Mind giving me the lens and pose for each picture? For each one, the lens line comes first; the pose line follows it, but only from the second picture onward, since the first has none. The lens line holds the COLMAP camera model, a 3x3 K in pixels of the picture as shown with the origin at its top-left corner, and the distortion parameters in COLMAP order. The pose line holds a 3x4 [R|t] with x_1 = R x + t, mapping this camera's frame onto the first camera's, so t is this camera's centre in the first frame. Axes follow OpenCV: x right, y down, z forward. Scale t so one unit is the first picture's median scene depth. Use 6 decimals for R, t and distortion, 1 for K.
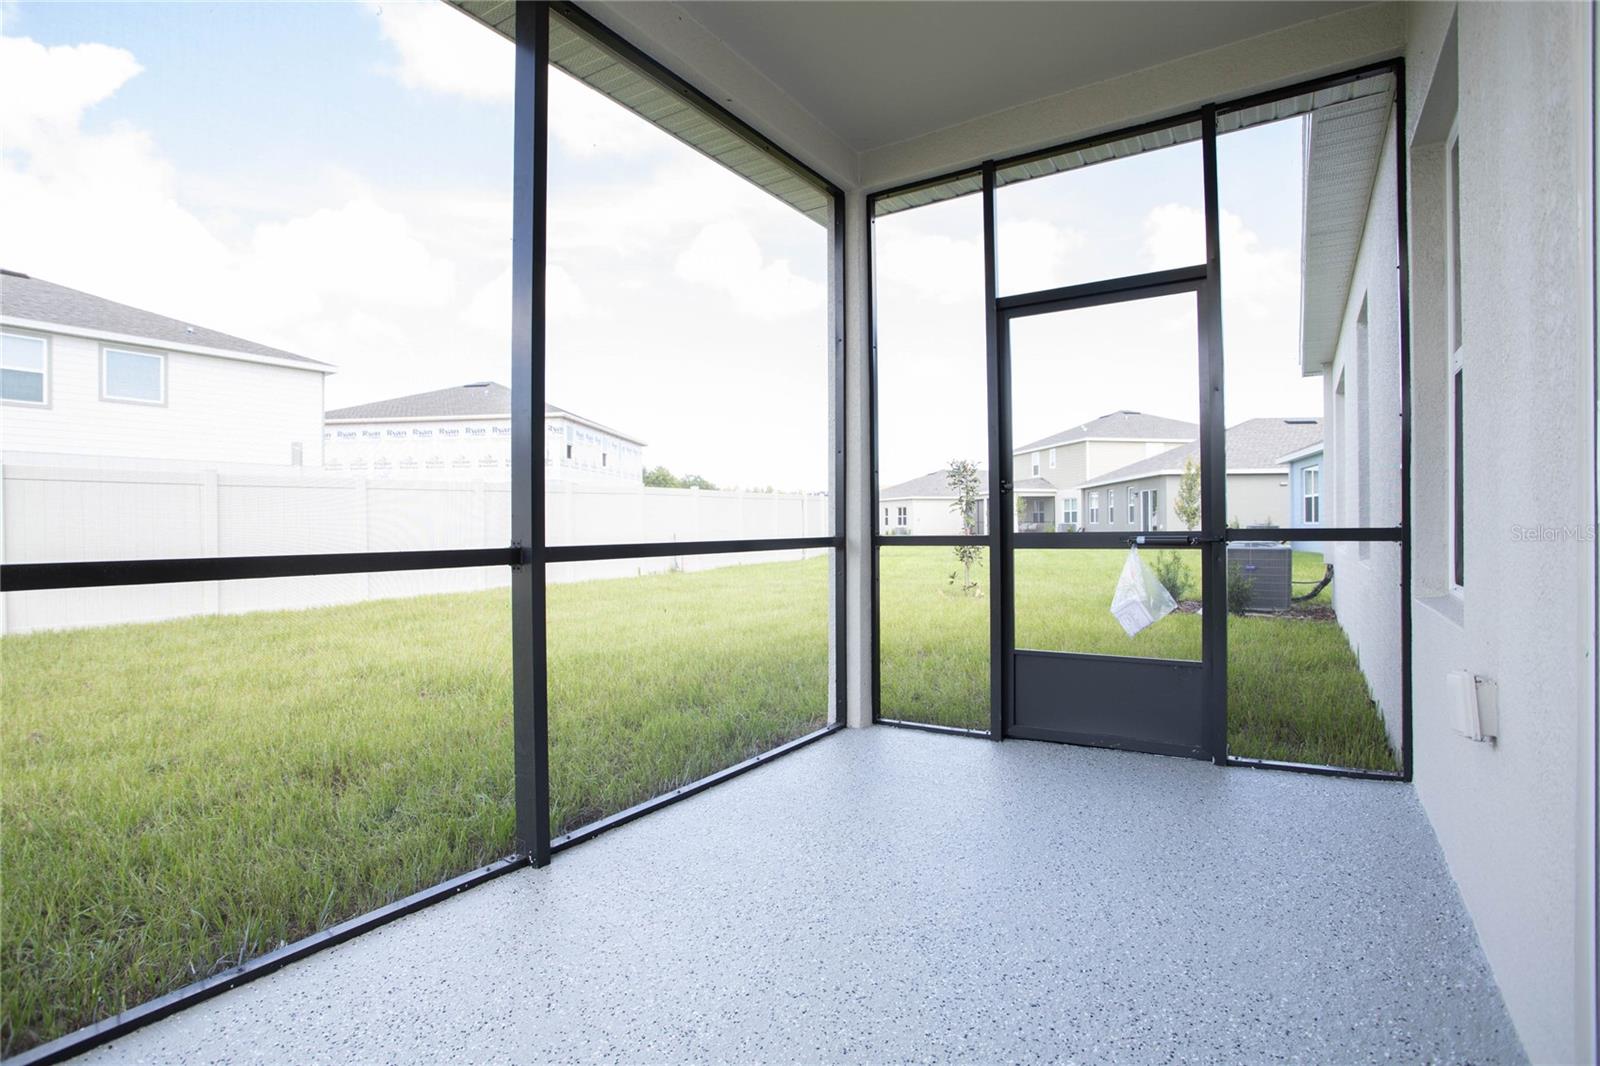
lens RADIAL K [[783.6, 0, 788.0], [0, 783.6, 550.4], [0, 0, 1]] dist [-0.053063, 0.030929]
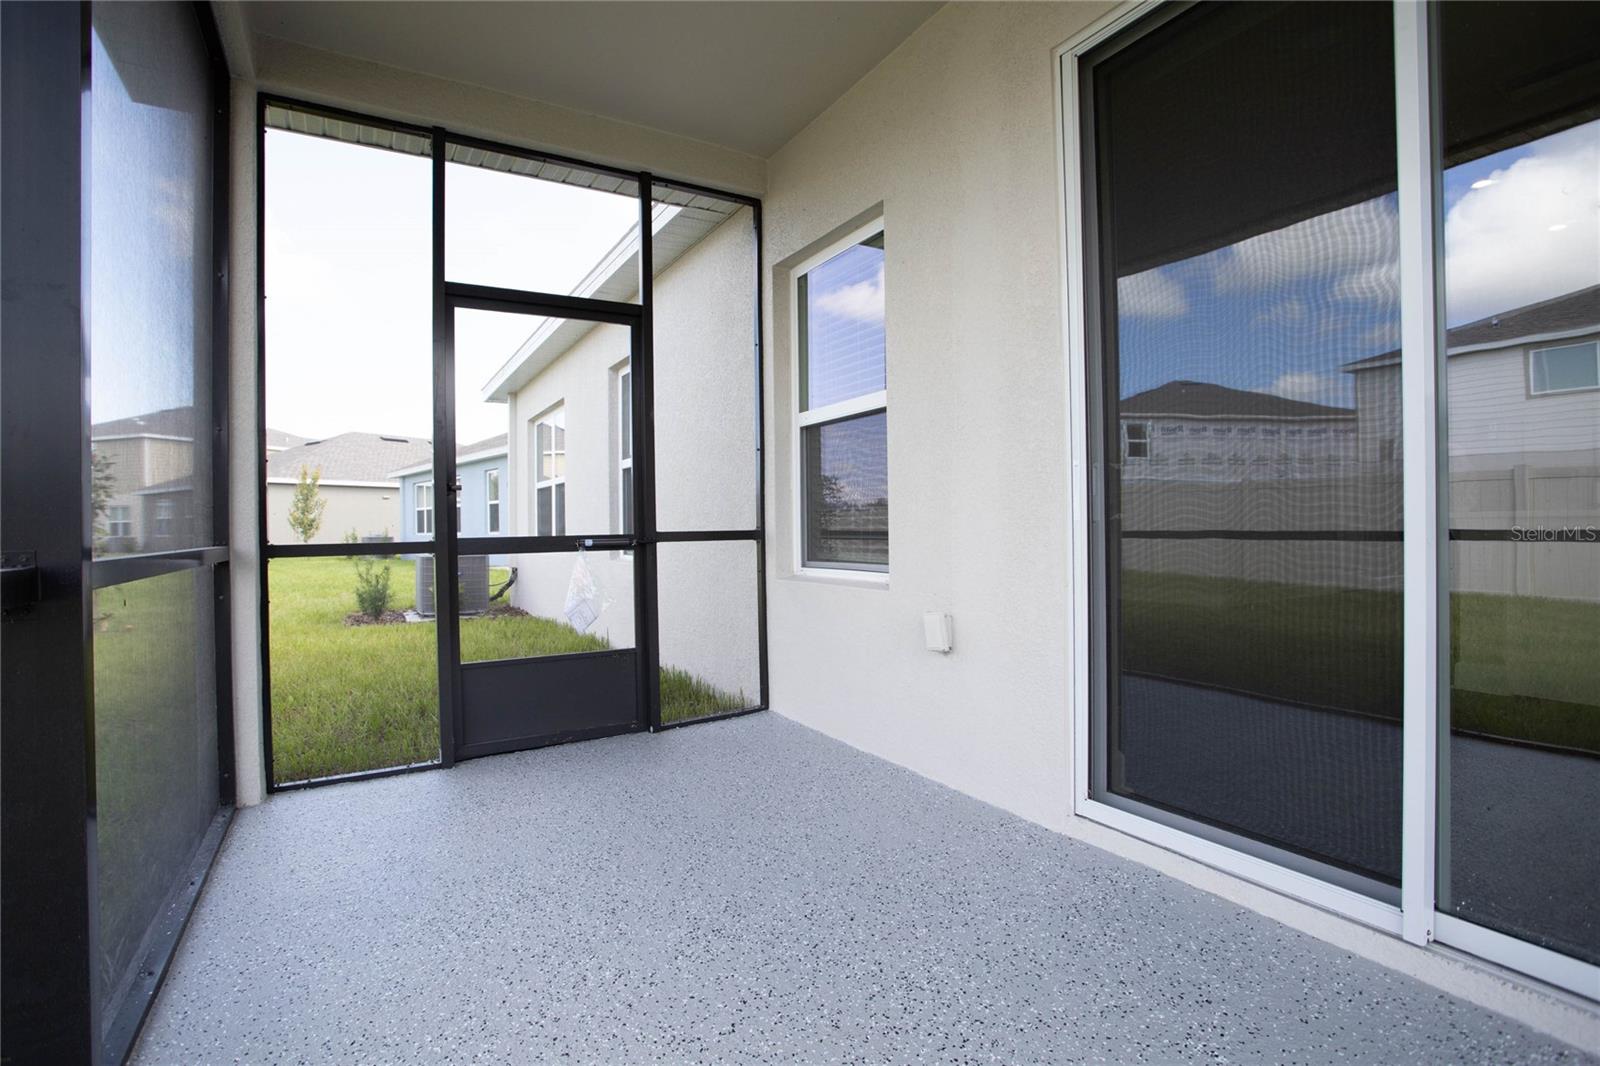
lens RADIAL K [[783.6, 0, 788.0], [0, 783.6, 550.4], [0, 0, 1]] dist [-0.053063, 0.030929]
pose [[0.460164, -0.023479, 0.887524, -0.350047], [0.038098, 0.999252, 0.006681, 0.000408], [-0.887016, 0.030739, 0.460714, 0.229102]]
